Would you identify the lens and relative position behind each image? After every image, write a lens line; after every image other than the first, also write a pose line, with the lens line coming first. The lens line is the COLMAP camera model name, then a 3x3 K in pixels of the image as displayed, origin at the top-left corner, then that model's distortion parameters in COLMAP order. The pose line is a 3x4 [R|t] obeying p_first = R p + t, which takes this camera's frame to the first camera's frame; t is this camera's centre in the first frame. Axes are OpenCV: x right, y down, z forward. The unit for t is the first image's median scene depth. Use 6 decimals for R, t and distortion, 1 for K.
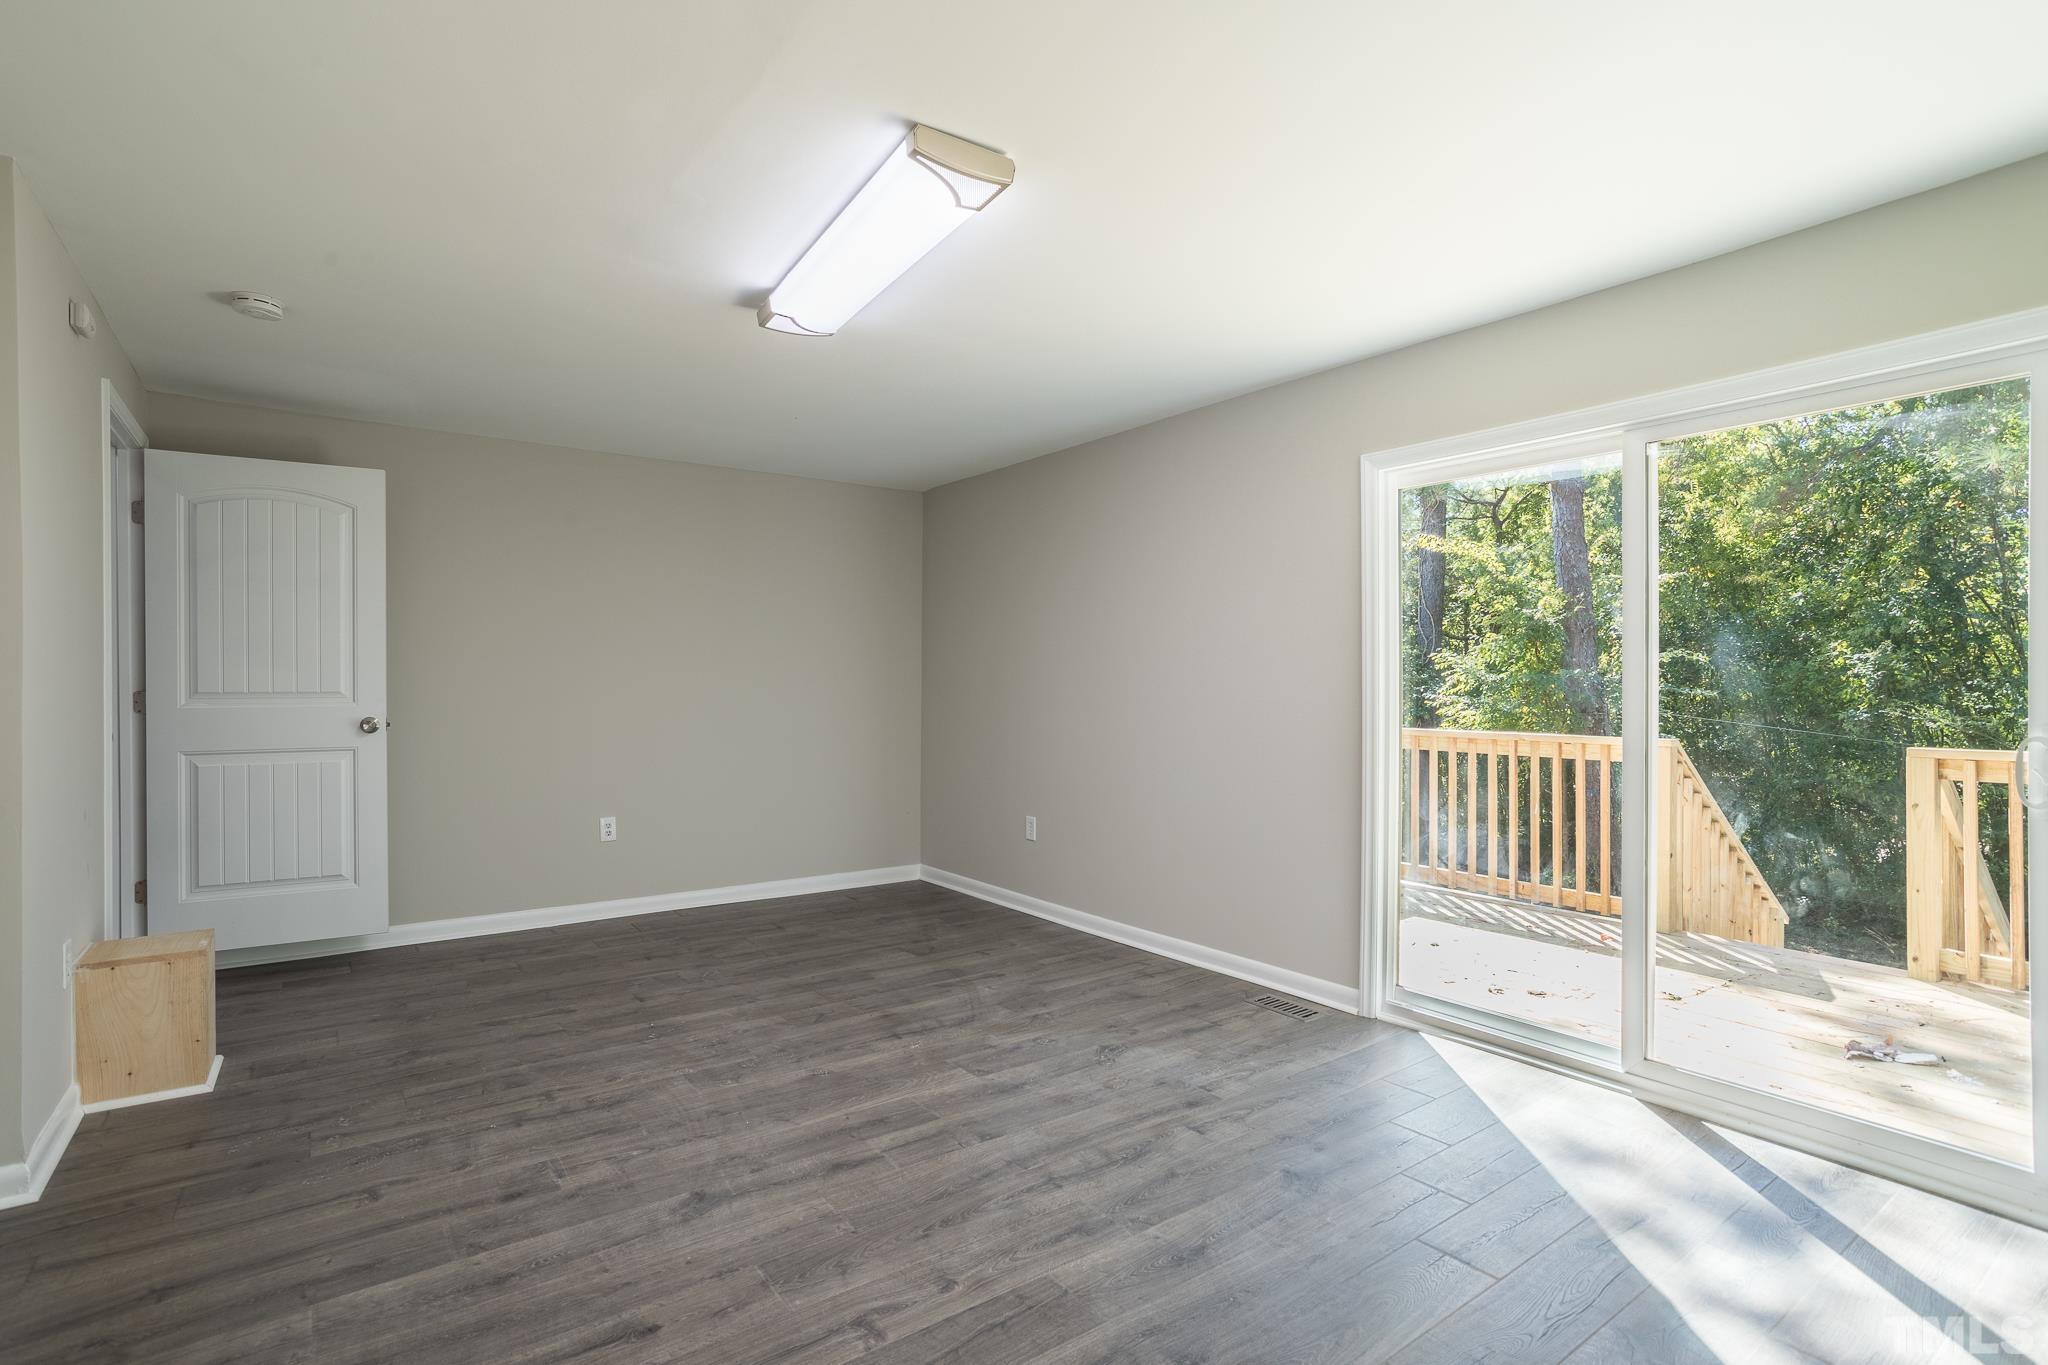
lens RADIAL K [[999.4, 0, 1037.3], [0, 999.4, 681.9], [0, 0, 1]] dist [-0.043265, 0.024340]
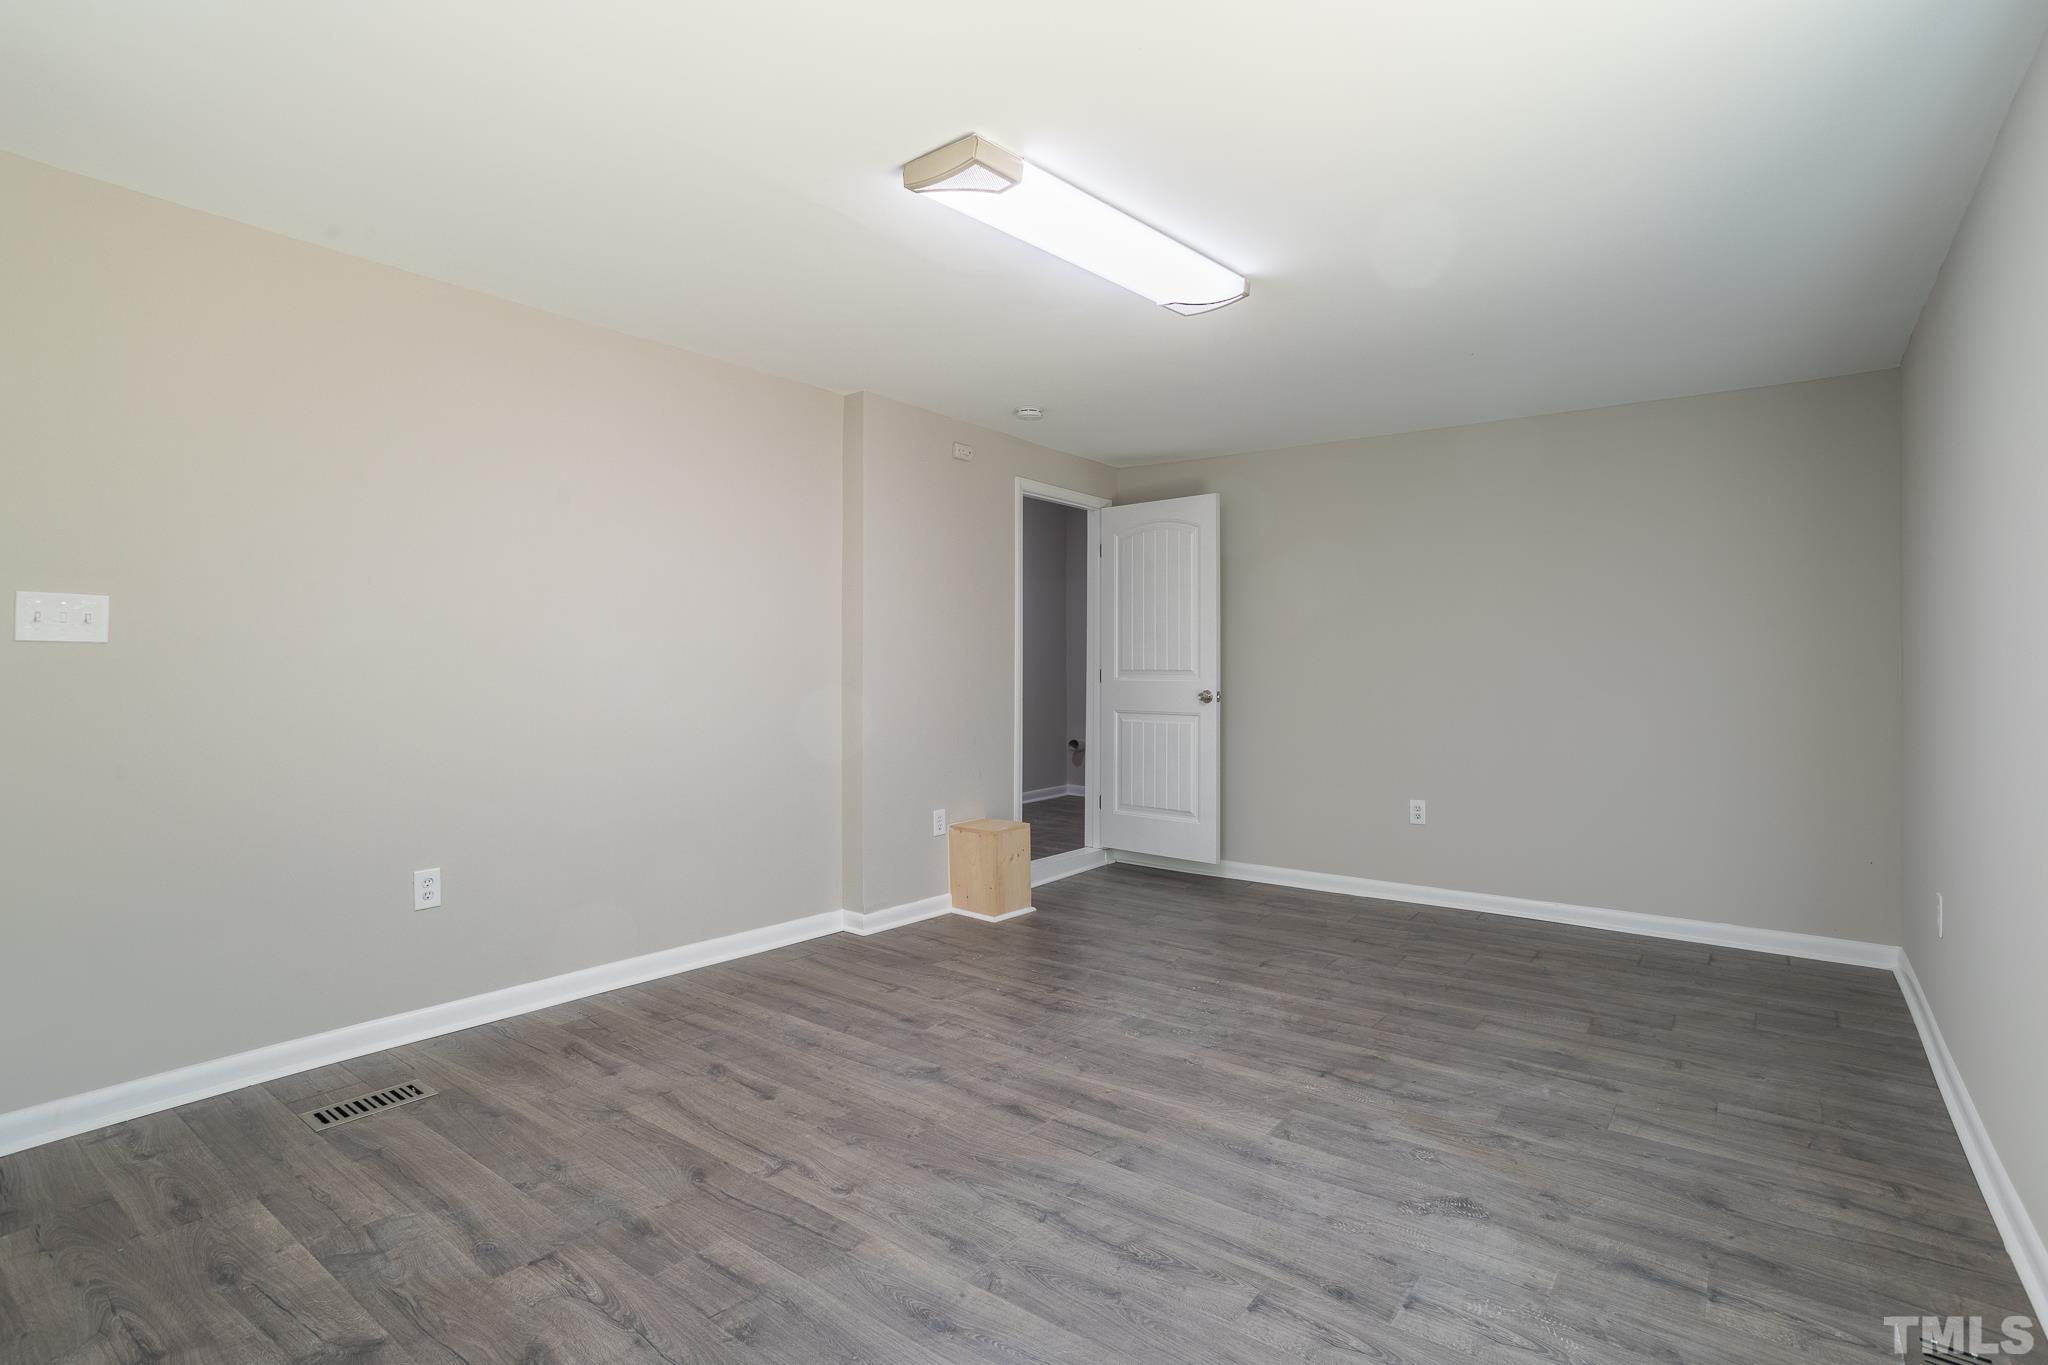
lens RADIAL K [[999.4, 0, 977.1], [0, 999.4, 659.7], [0, 0, 1]] dist [-0.043265, 0.024340]
pose [[0.250330, -0.009026, -0.968119, 0.636559], [0.001480, 0.999959, -0.008940, 0.010524], [0.968159, 0.000805, 0.250333, 0.527464]]
